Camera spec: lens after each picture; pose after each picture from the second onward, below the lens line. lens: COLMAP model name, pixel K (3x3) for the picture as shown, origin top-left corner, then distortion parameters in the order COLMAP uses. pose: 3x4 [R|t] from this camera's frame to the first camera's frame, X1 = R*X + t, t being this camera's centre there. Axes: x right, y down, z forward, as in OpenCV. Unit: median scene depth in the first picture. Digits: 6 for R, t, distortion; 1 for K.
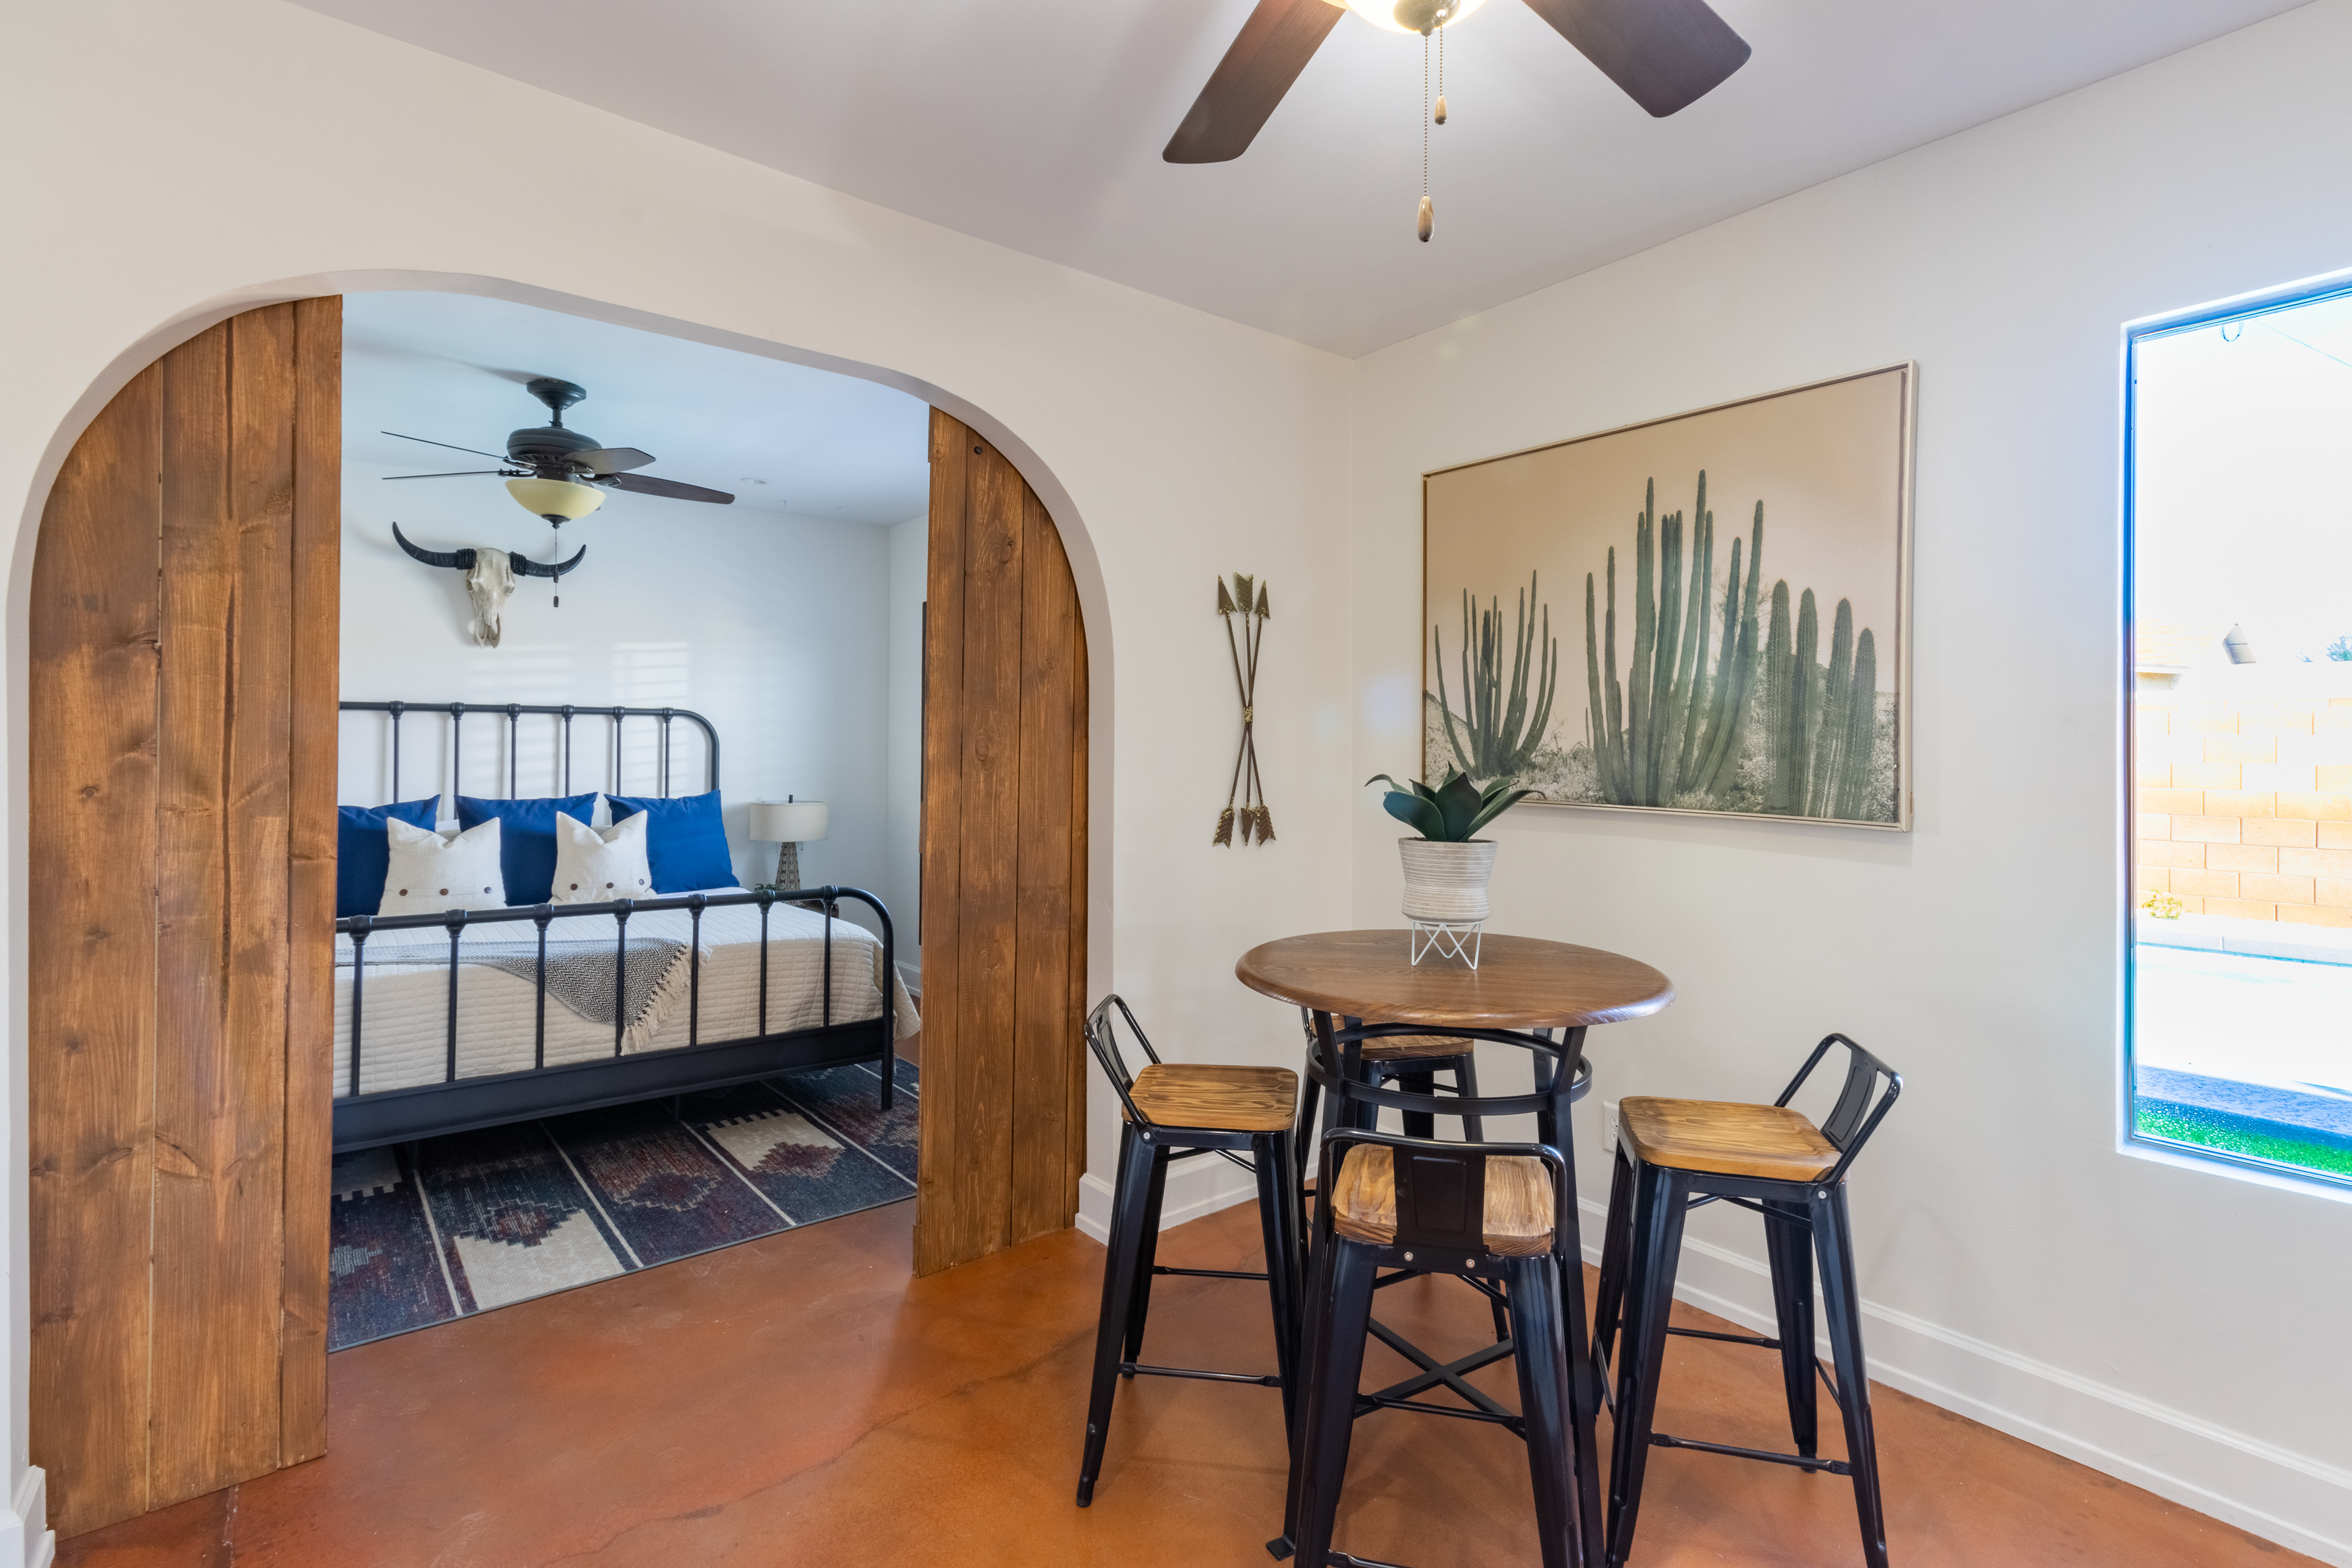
lens RADIAL K [[1106.1, 0, 1200.5], [0, 1106.1, 743.3], [0, 0, 1]] dist [0.005112, 0.000647]
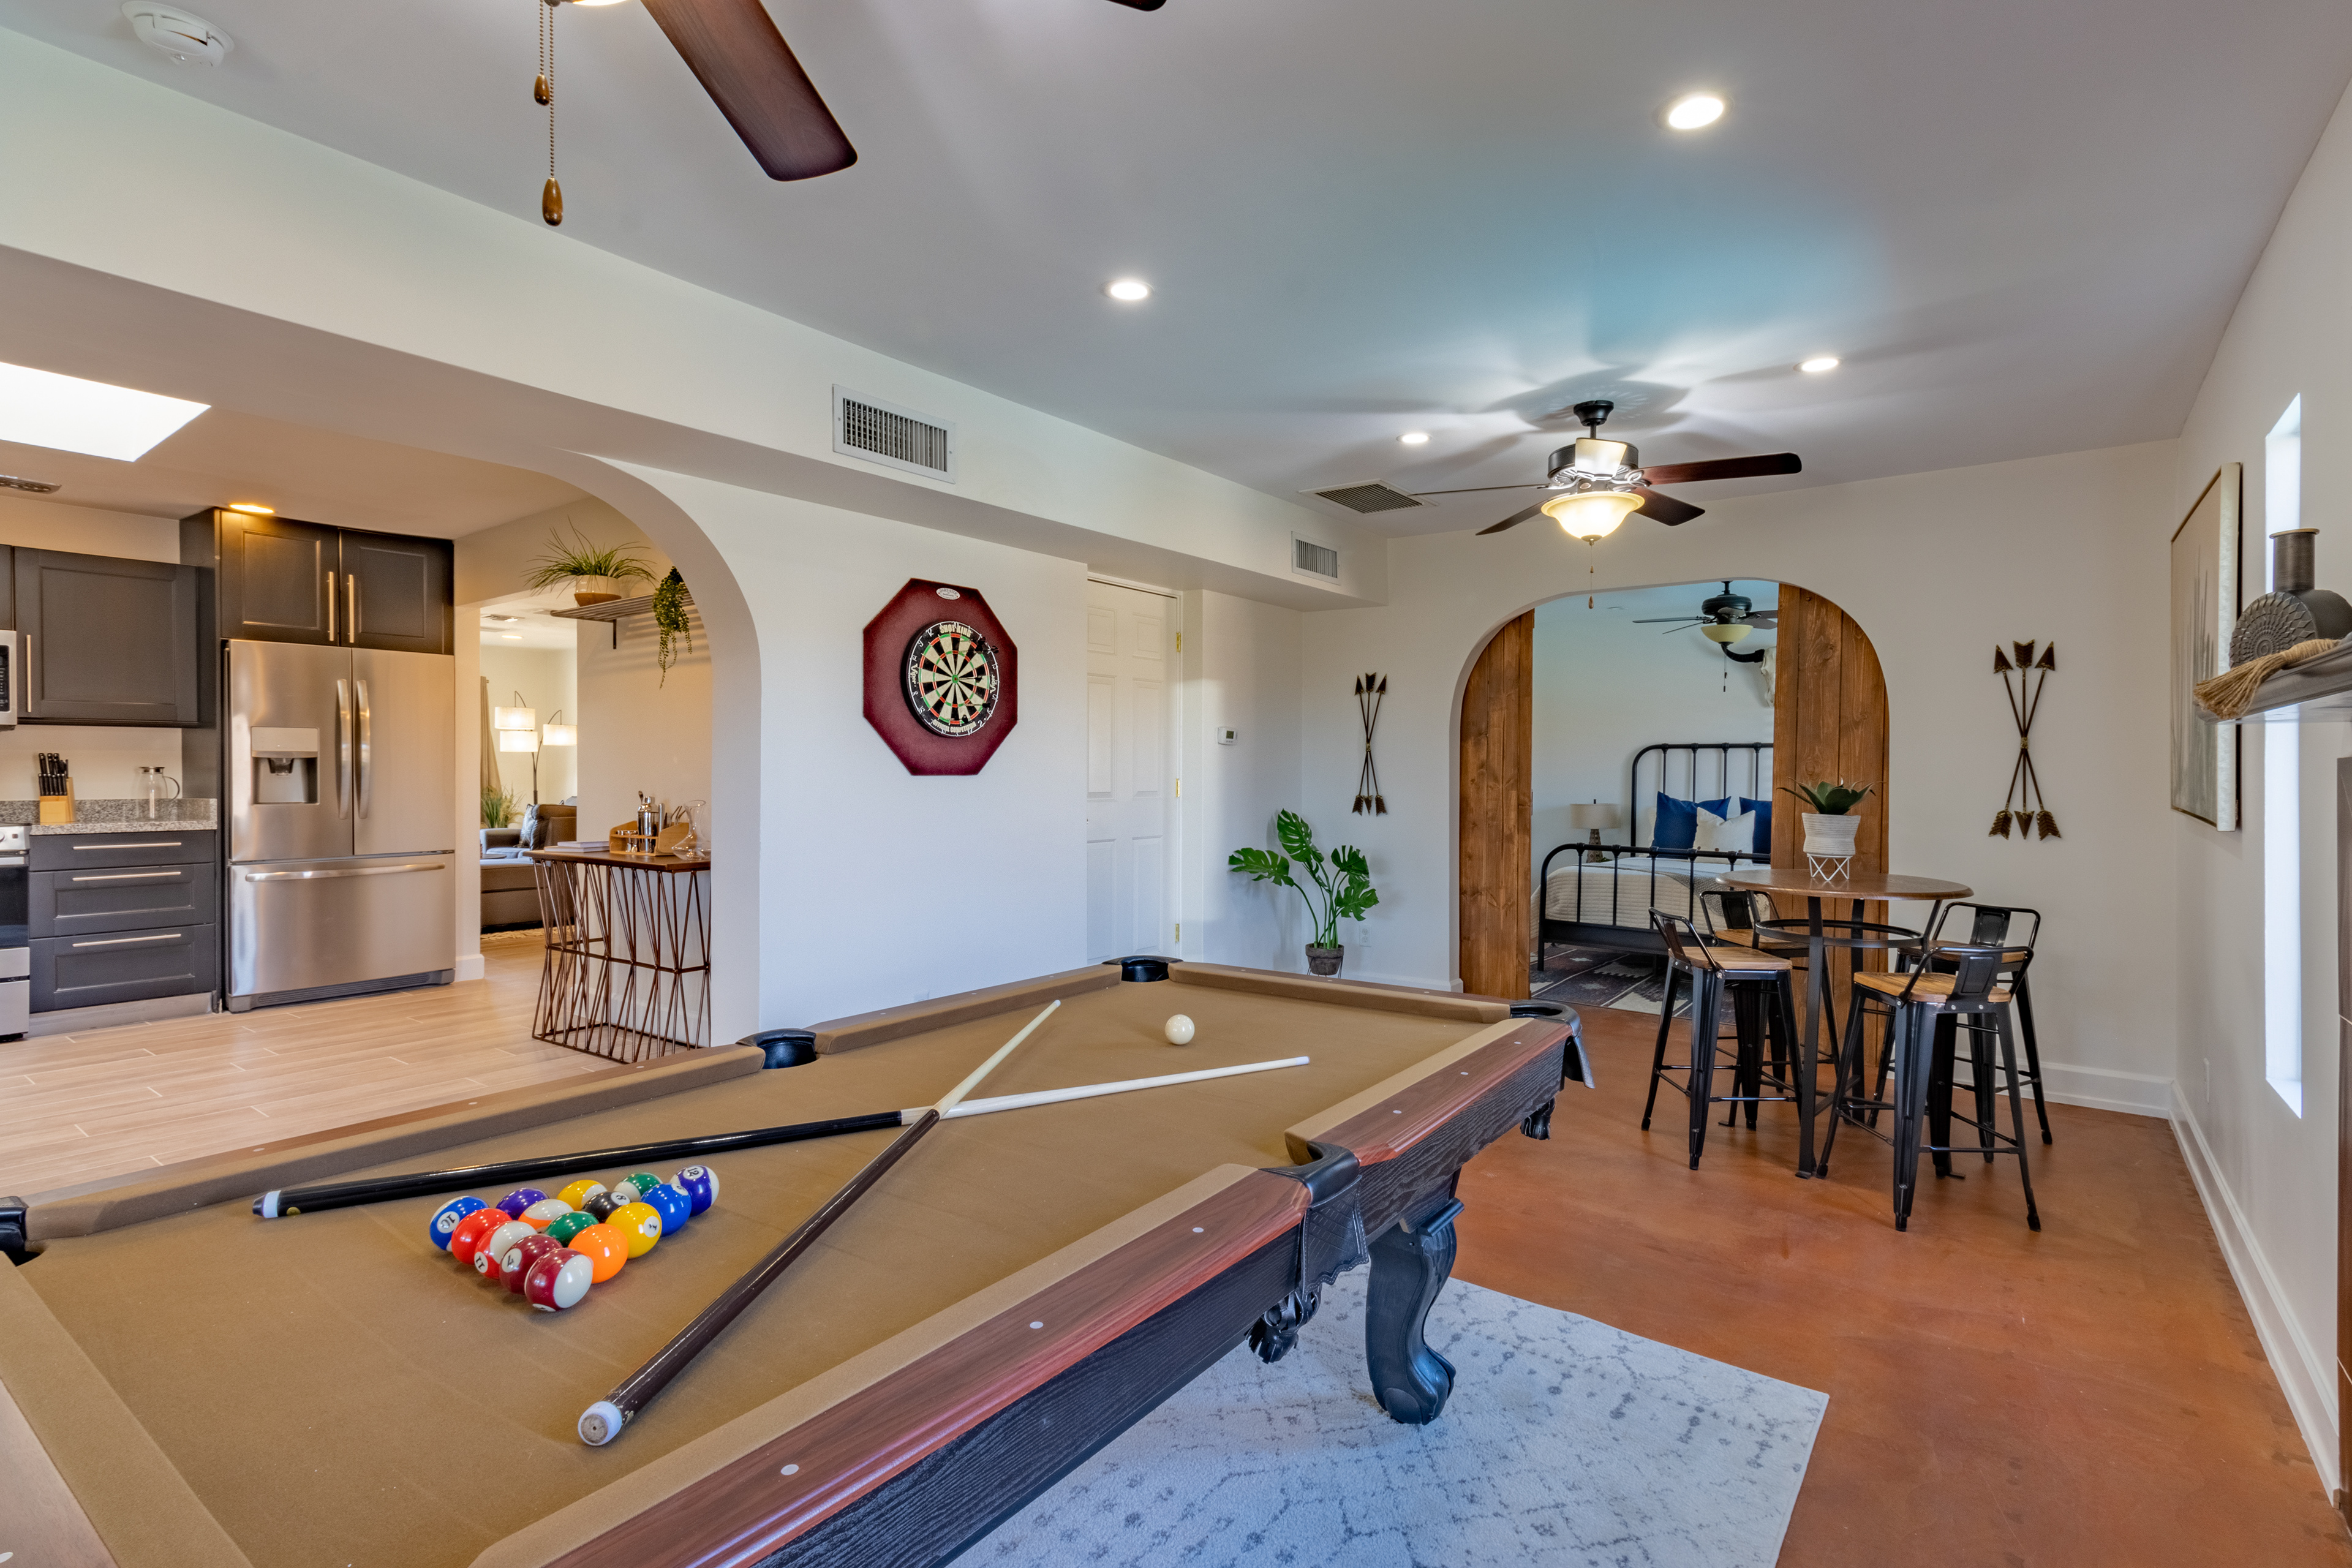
lens RADIAL K [[1106.1, 0, 1224.4], [0, 1106.1, 779.9], [0, 0, 1]] dist [0.005112, 0.000647]
pose [[0.264568, 0.007647, -0.964337, 1.105778], [0.001496, 0.999964, 0.008340, 0.006647], [0.964366, -0.003649, 0.264547, -0.321574]]
